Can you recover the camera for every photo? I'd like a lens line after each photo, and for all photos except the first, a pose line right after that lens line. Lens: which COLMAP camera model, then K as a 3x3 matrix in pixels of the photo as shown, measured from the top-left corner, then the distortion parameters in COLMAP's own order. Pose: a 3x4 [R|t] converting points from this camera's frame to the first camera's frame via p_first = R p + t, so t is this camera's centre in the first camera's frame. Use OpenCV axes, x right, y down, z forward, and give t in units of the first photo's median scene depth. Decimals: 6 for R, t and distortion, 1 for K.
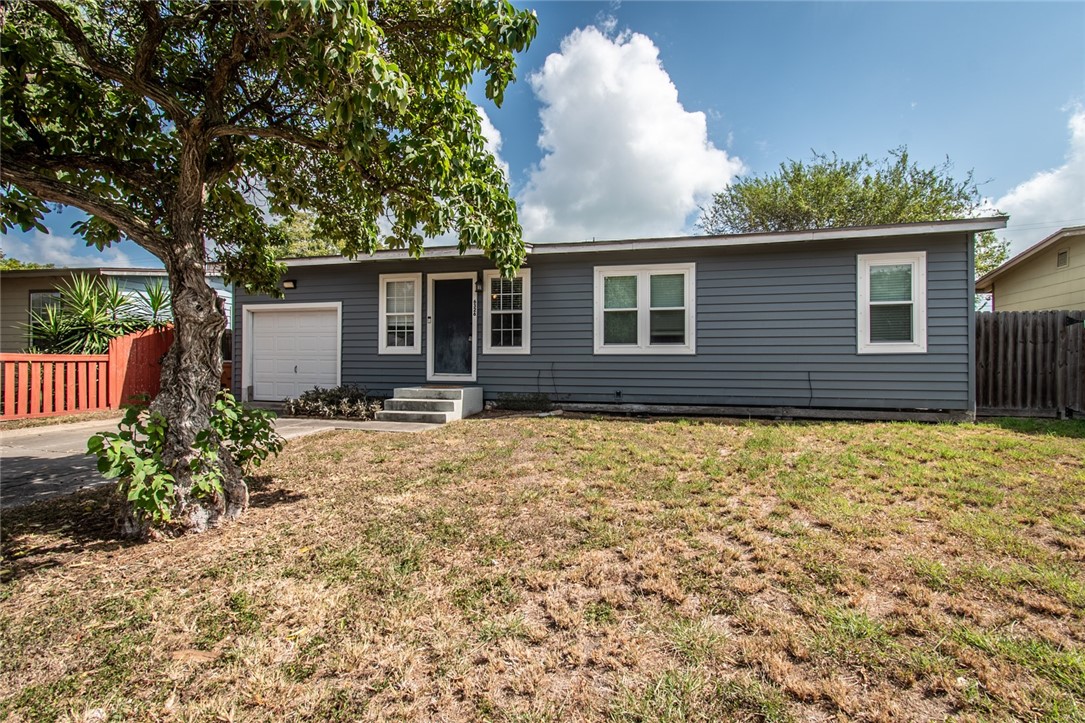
lens RADIAL K [[483.0, 0, 542.3], [0, 483.0, 356.9], [0, 0, 1]] dist [0.005084, -0.000615]
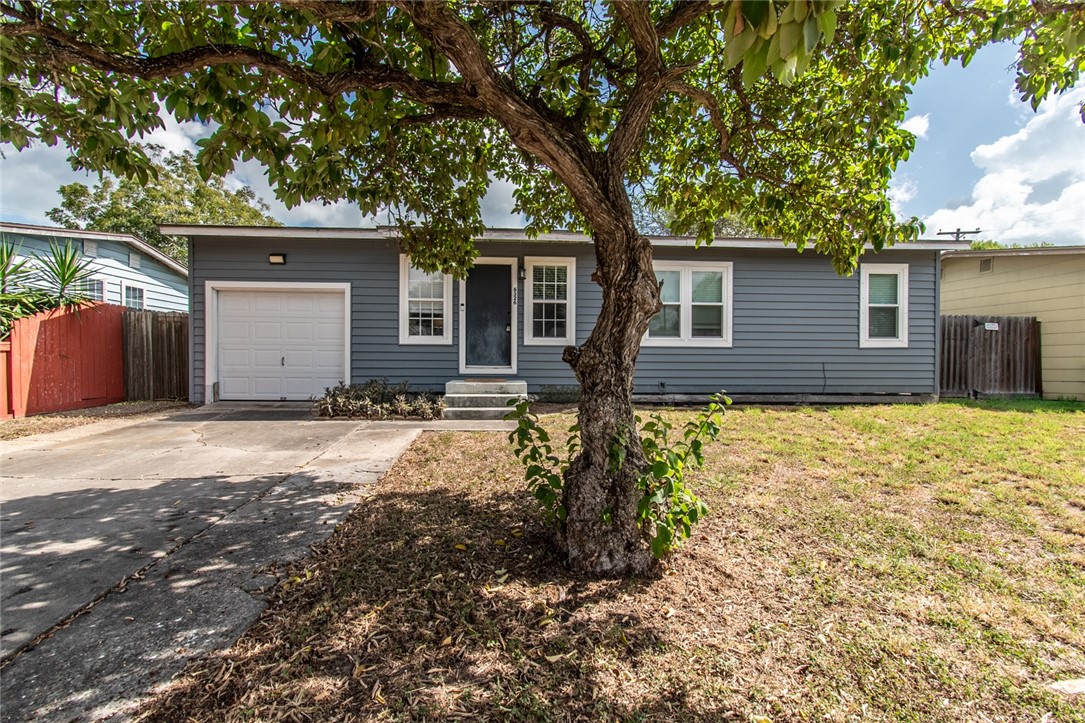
lens RADIAL K [[483.0, 0, 535.6], [0, 483.0, 355.0], [0, 0, 1]] dist [0.005084, -0.000615]
pose [[0.956149, 0.001655, 0.292878, -0.416680], [-0.006535, 0.999856, 0.015686, -0.001751], [-0.292809, -0.016912, 0.956021, 0.093590]]
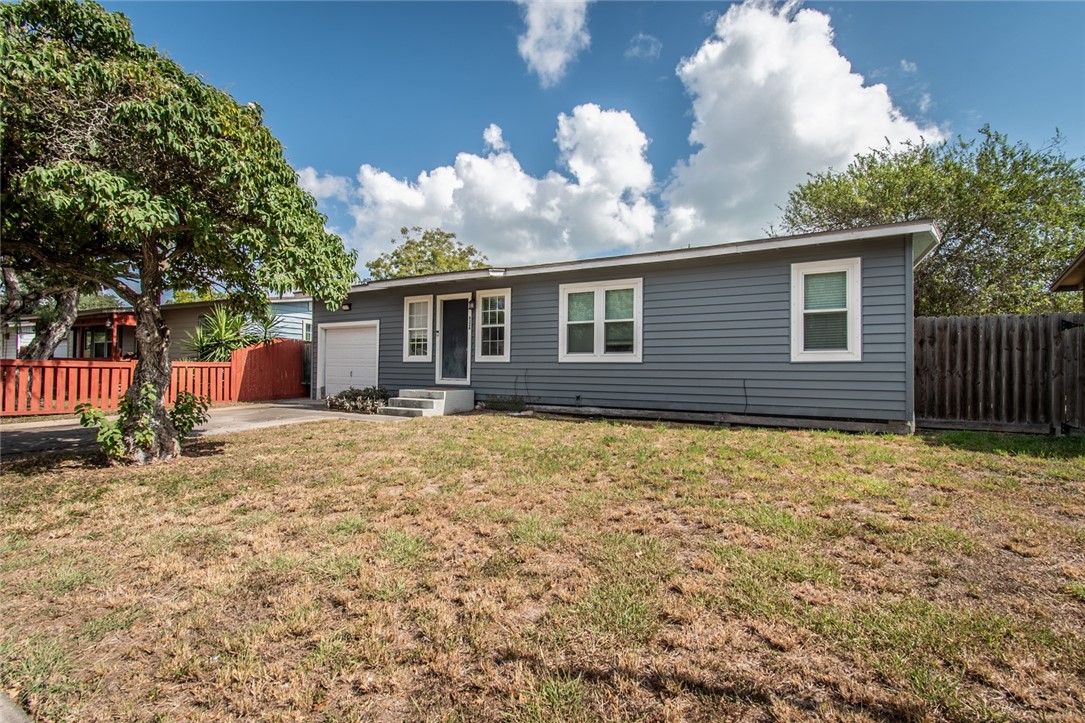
lens RADIAL K [[483.0, 0, 547.4], [0, 483.0, 357.7], [0, 0, 1]] dist [0.005084, -0.000615]
pose [[0.962898, -0.001591, -0.269862, 0.401599], [-0.001998, 0.999913, -0.013023, -0.001231], [0.269859, 0.013079, 0.962811, -0.097886]]
